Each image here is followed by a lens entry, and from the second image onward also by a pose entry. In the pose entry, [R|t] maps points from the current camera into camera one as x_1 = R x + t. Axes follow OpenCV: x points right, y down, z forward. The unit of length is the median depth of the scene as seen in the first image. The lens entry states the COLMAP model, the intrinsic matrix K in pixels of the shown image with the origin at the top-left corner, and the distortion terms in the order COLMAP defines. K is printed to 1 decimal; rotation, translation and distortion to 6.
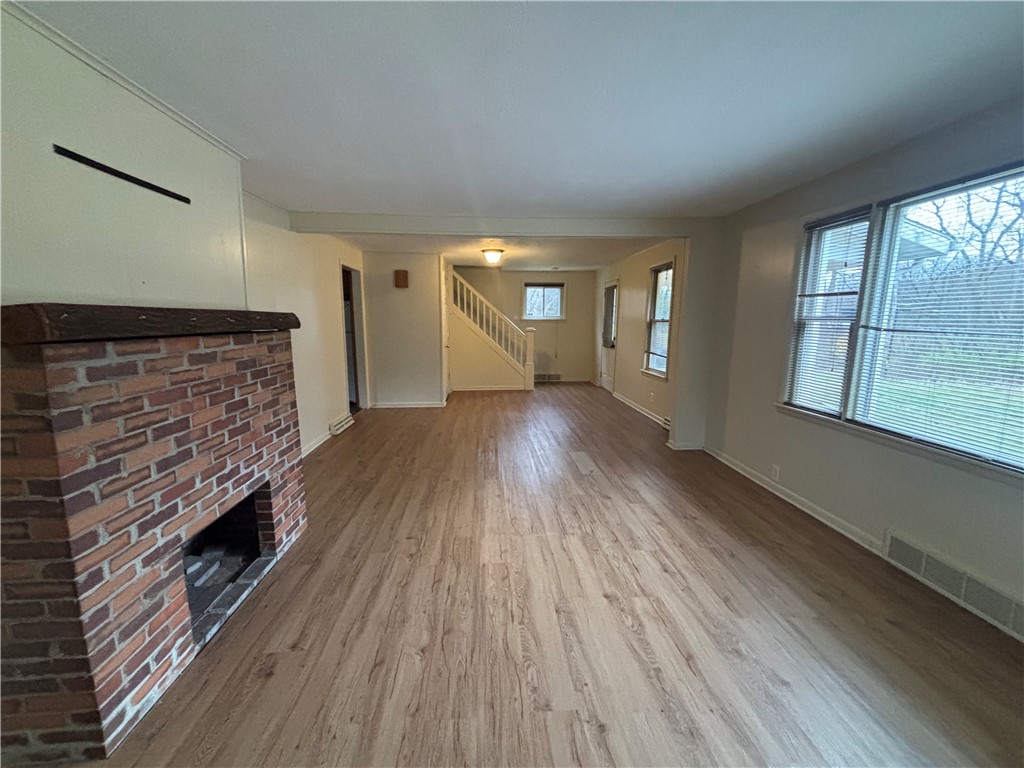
lens RADIAL K [[412.8, 0, 510.0], [0, 412.8, 383.6], [0, 0, 1]] dist [-0.000207, 0.000626]
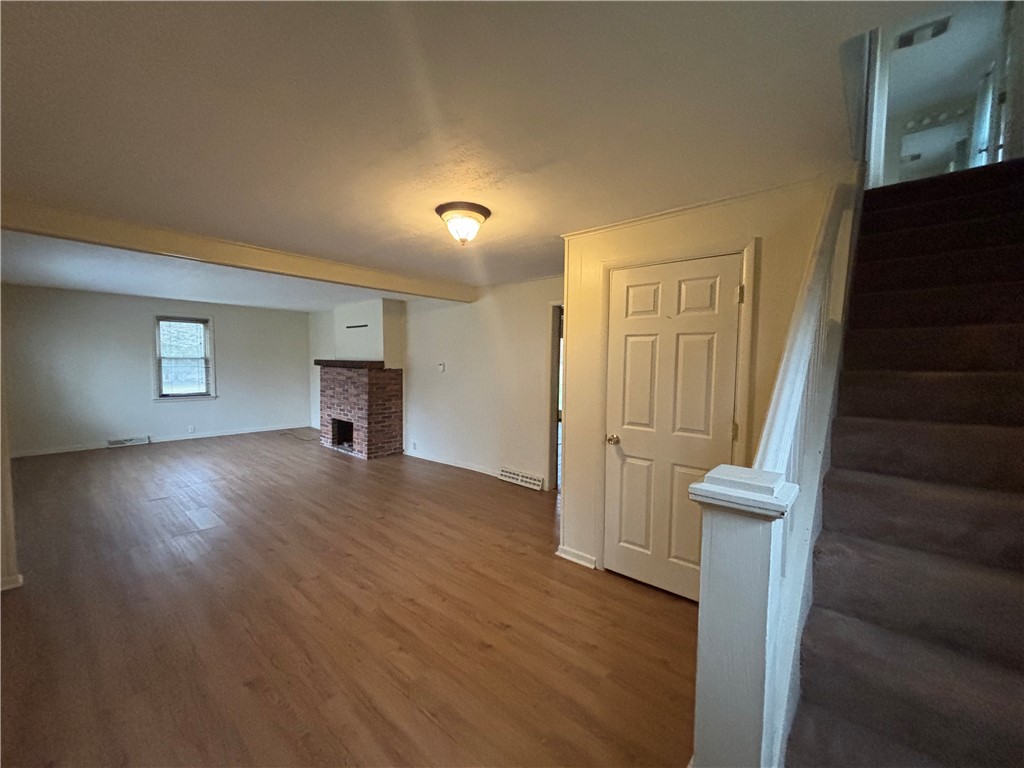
lens RADIAL K [[412.8, 0, 510.0], [0, 412.8, 383.6], [0, 0, 1]] dist [-0.000207, 0.000626]
pose [[-0.707519, 0.025984, -0.706217, 0.566926], [-0.128141, 0.978041, 0.164363, -0.576162], [0.694980, 0.206785, -0.688653, 3.457360]]
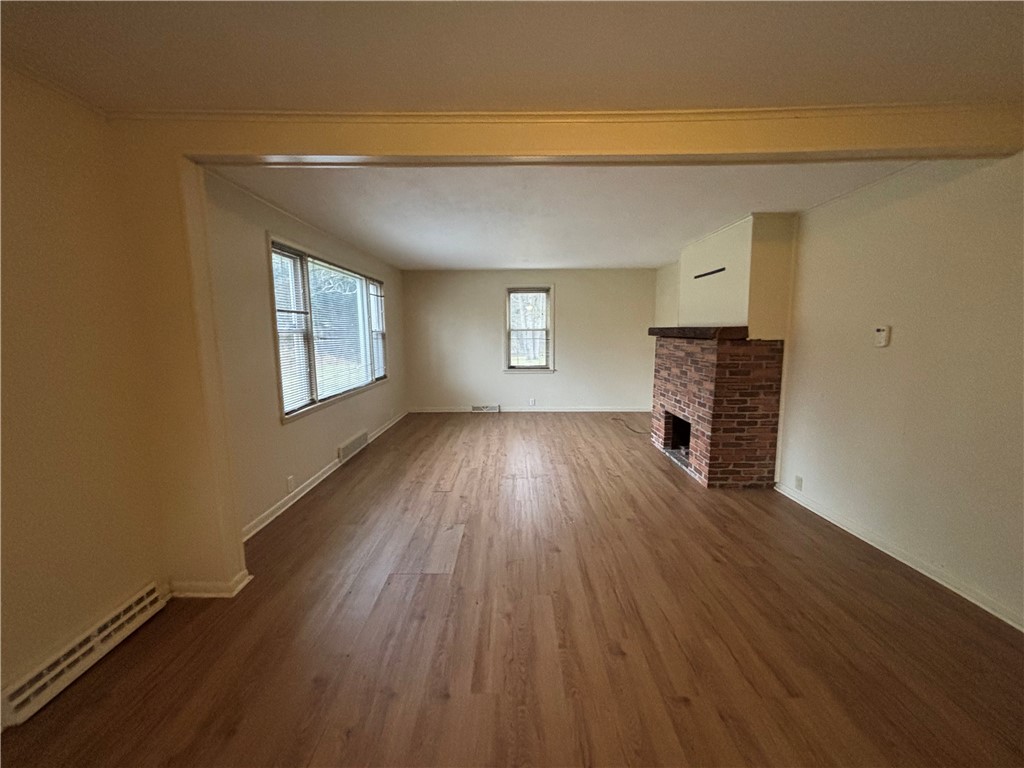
lens RADIAL K [[412.8, 0, 510.0], [0, 412.8, 383.6], [0, 0, 1]] dist [-0.000207, 0.000626]
pose [[-0.997690, -0.006066, 0.067661, 0.056070], [0.013200, 0.959714, 0.280670, -0.421200], [-0.066638, 0.280914, -0.957417, 2.645736]]
